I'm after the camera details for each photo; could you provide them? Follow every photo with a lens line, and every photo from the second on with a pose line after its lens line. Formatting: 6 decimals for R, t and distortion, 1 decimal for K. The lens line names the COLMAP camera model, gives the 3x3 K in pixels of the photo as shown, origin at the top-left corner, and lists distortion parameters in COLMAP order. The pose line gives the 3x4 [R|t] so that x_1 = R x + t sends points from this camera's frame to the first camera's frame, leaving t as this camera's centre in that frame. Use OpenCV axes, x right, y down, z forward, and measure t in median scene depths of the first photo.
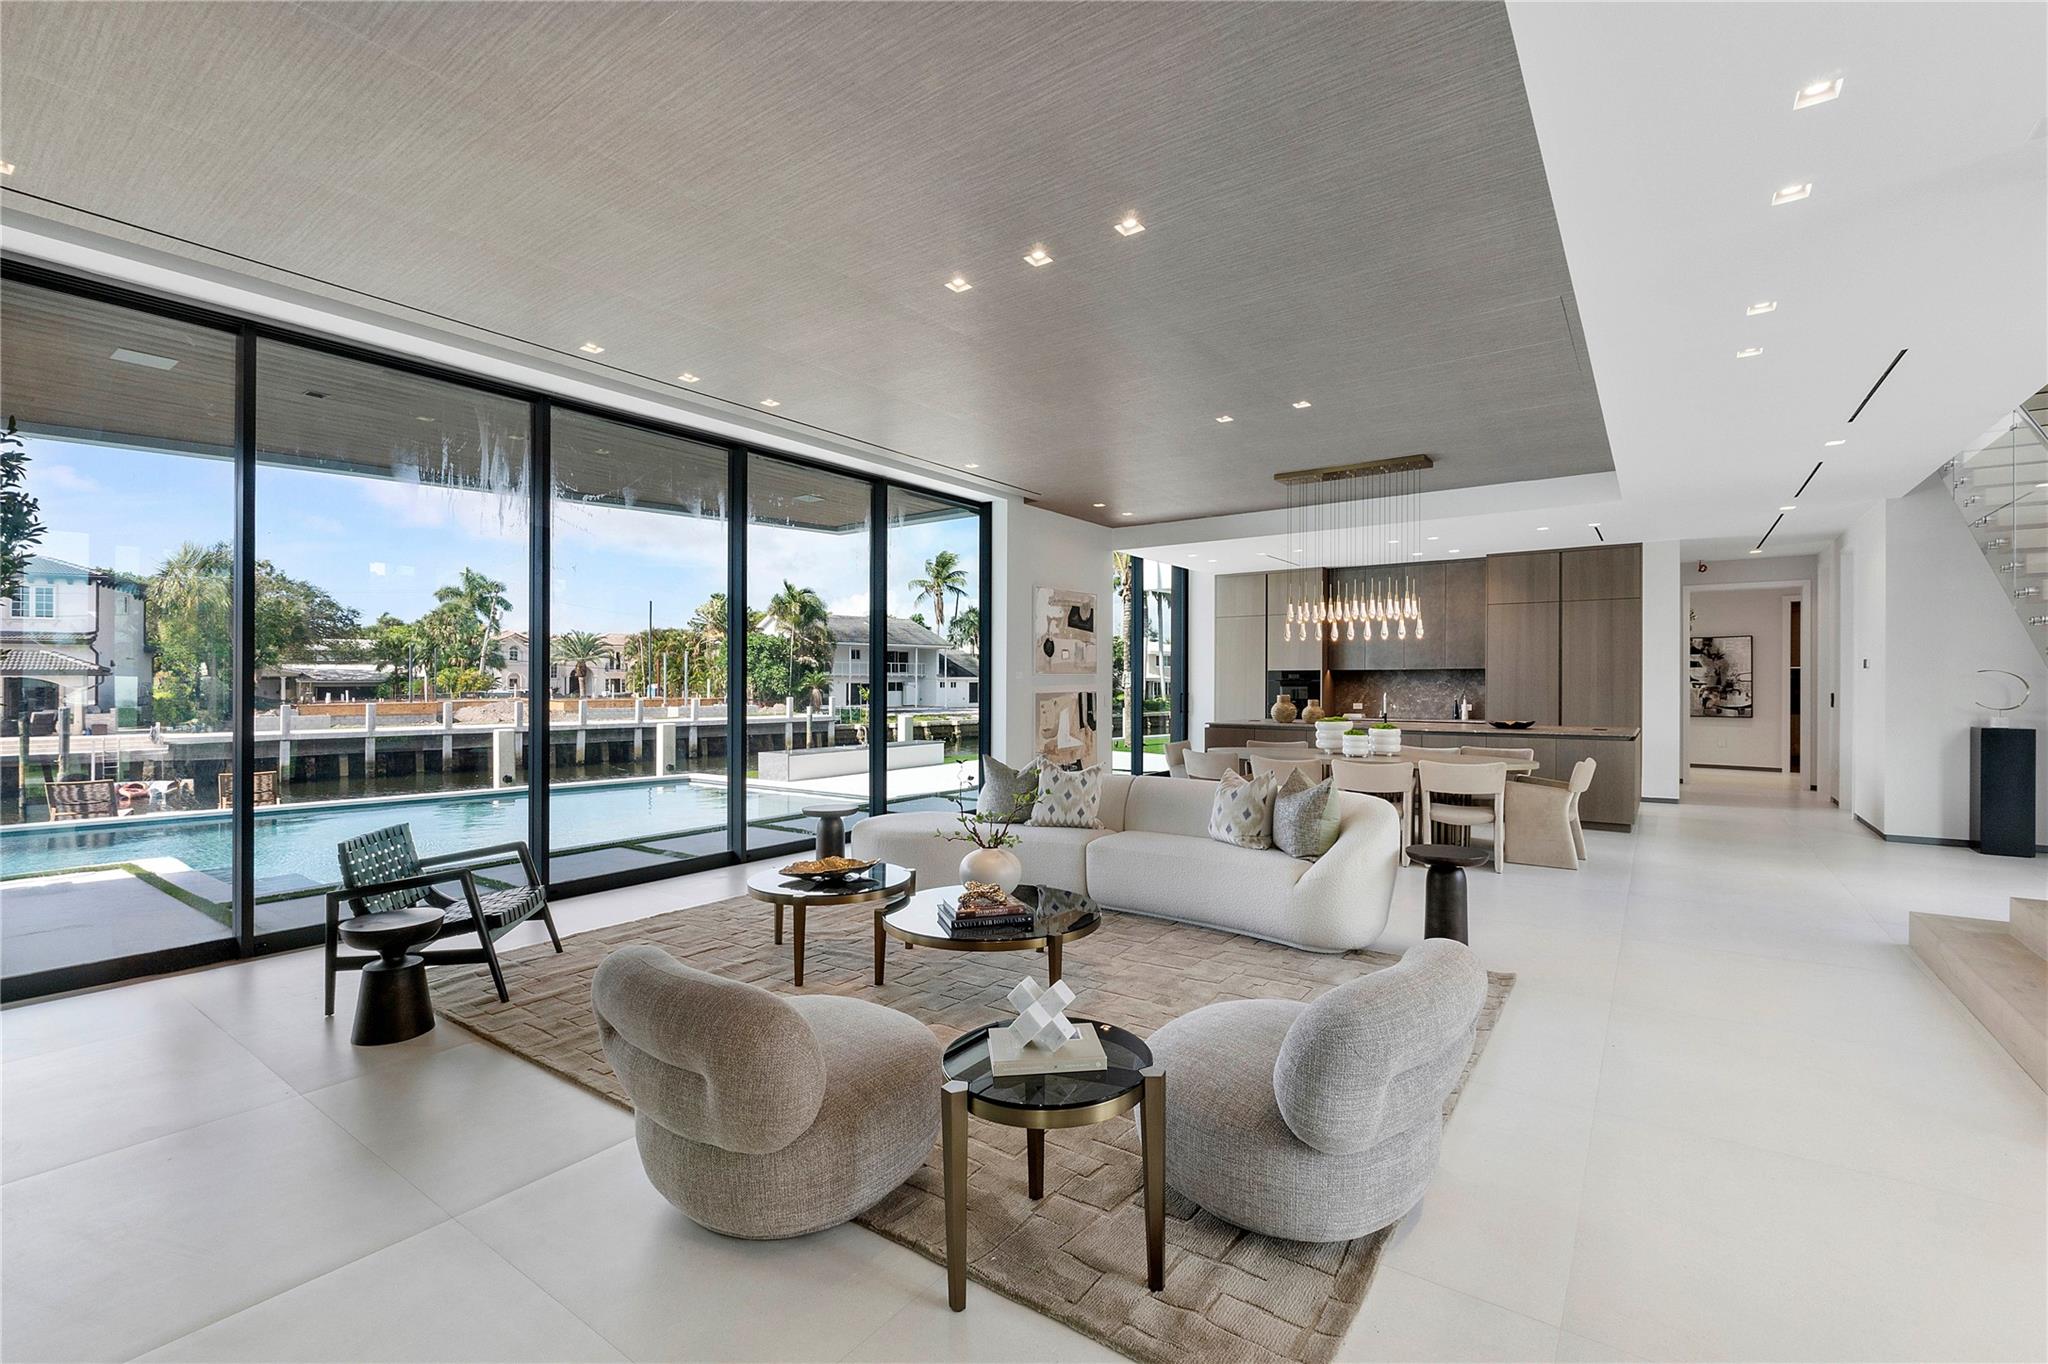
lens RADIAL K [[874.5, 0, 1042.2], [0, 874.5, 681.0], [0, 0, 1]] dist [-0.001981, -0.000797]
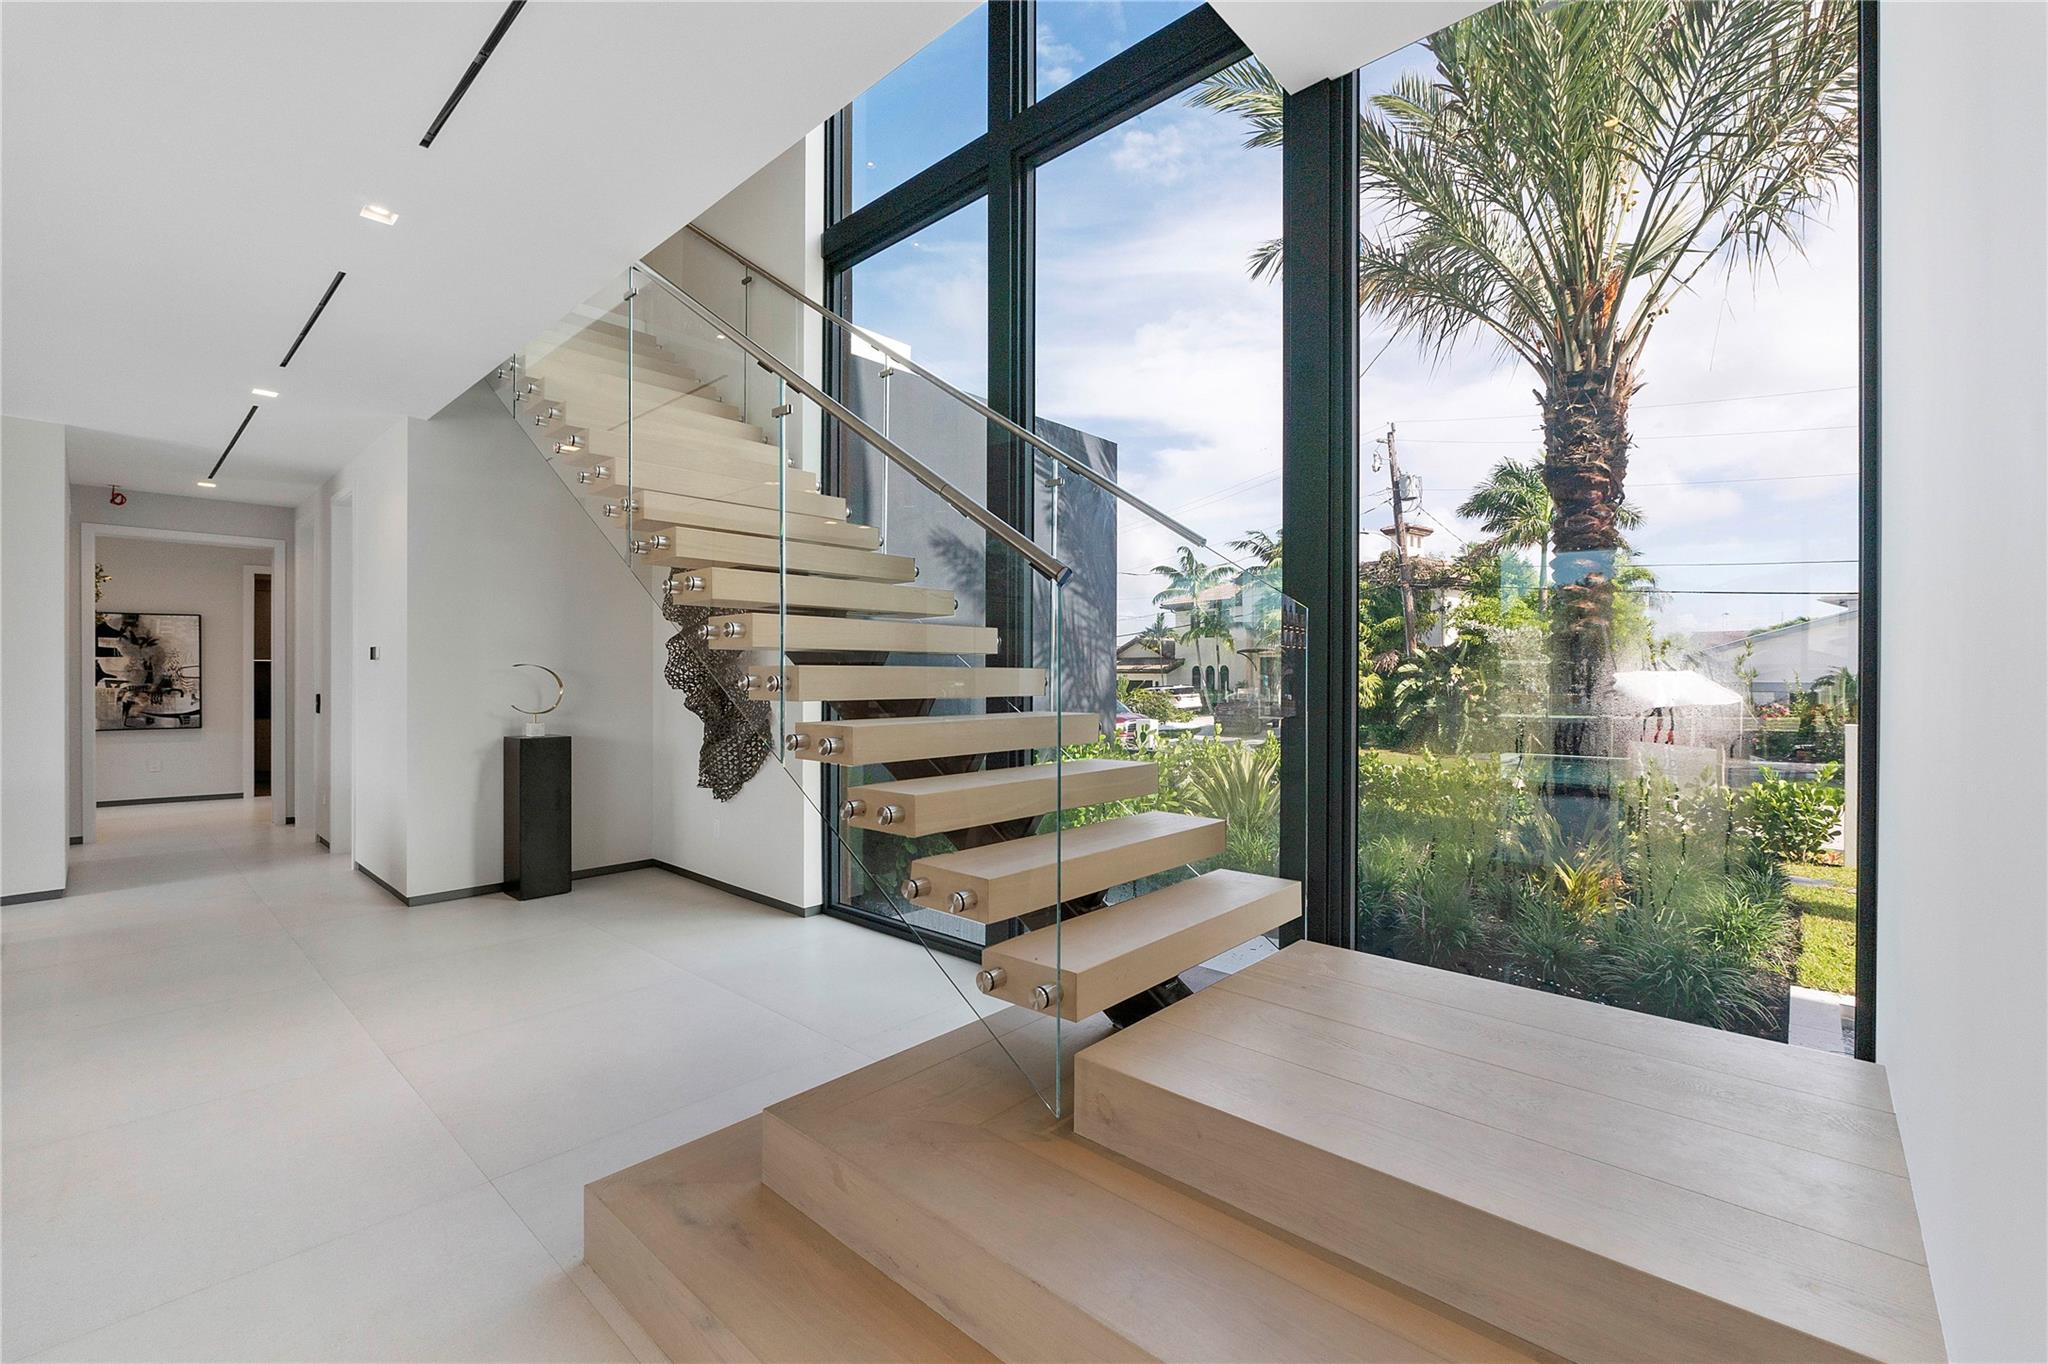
lens RADIAL K [[874.5, 0, 1033.2], [0, 874.5, 679.9], [0, 0, 1]] dist [-0.001981, -0.000797]
pose [[0.124727, -0.003755, 0.992184, 0.215647], [-0.000329, 0.999993, 0.003826, -0.001041], [-0.992191, -0.000804, 0.124725, 0.266911]]
